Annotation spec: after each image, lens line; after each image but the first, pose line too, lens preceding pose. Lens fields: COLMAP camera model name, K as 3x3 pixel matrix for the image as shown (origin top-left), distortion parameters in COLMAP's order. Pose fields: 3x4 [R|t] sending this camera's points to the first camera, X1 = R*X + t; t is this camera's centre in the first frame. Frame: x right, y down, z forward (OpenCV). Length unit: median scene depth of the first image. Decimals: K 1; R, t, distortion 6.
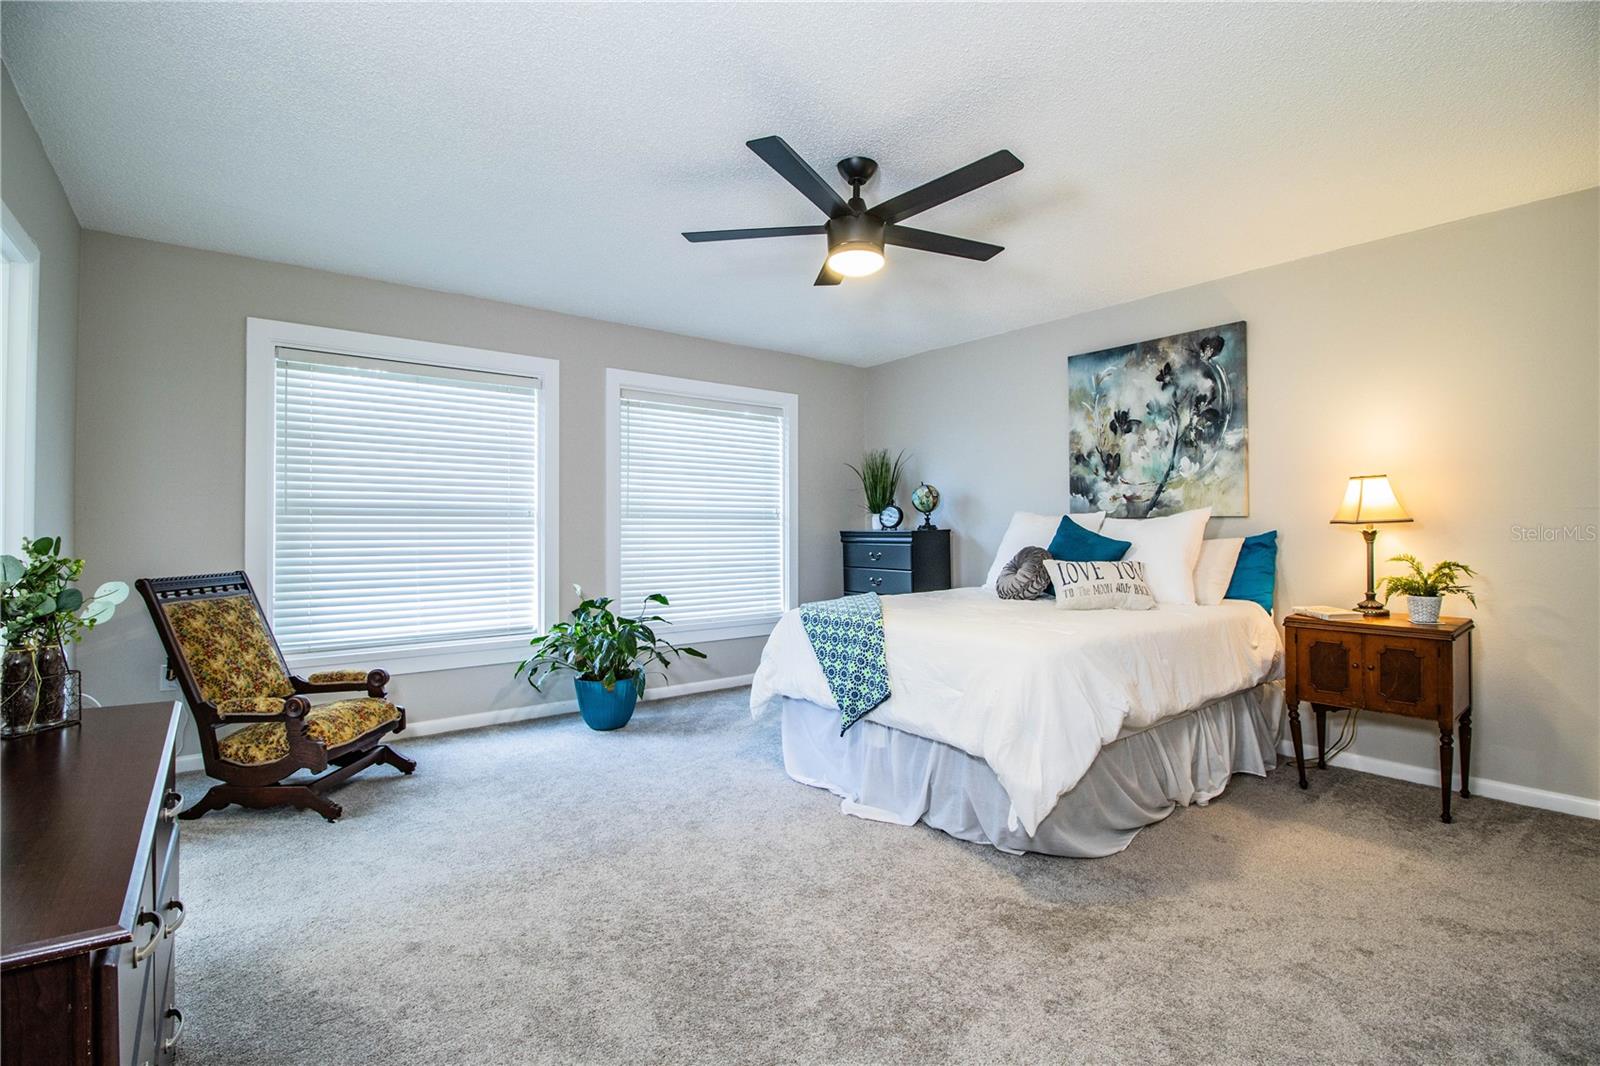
lens RADIAL K [[737.1, 0, 808.3], [0, 737.1, 522.9], [0, 0, 1]] dist [0.005328, -0.016139]
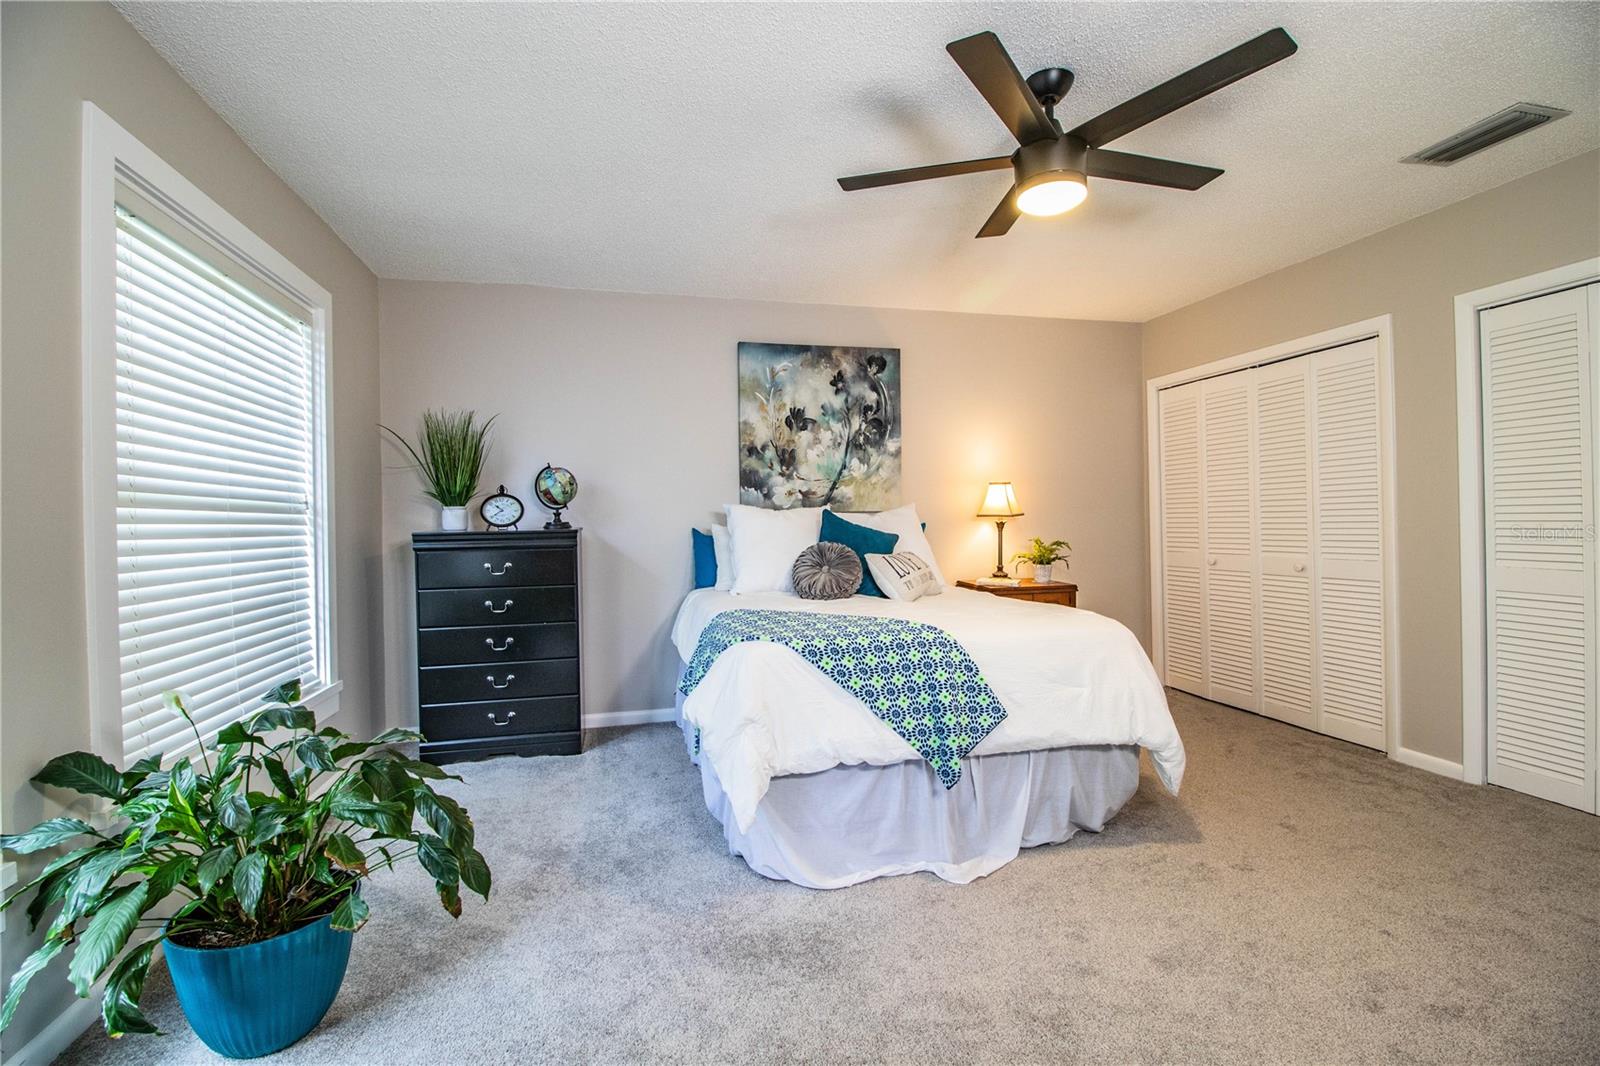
lens RADIAL K [[737.1, 0, 808.3], [0, 737.1, 522.9], [0, 0, 1]] dist [0.005328, -0.016139]
pose [[0.409932, -0.005556, 0.912099, -0.526095], [0.008228, 0.999963, 0.002393, 0.005251], [-0.912079, 0.006524, 0.409962, 0.595316]]
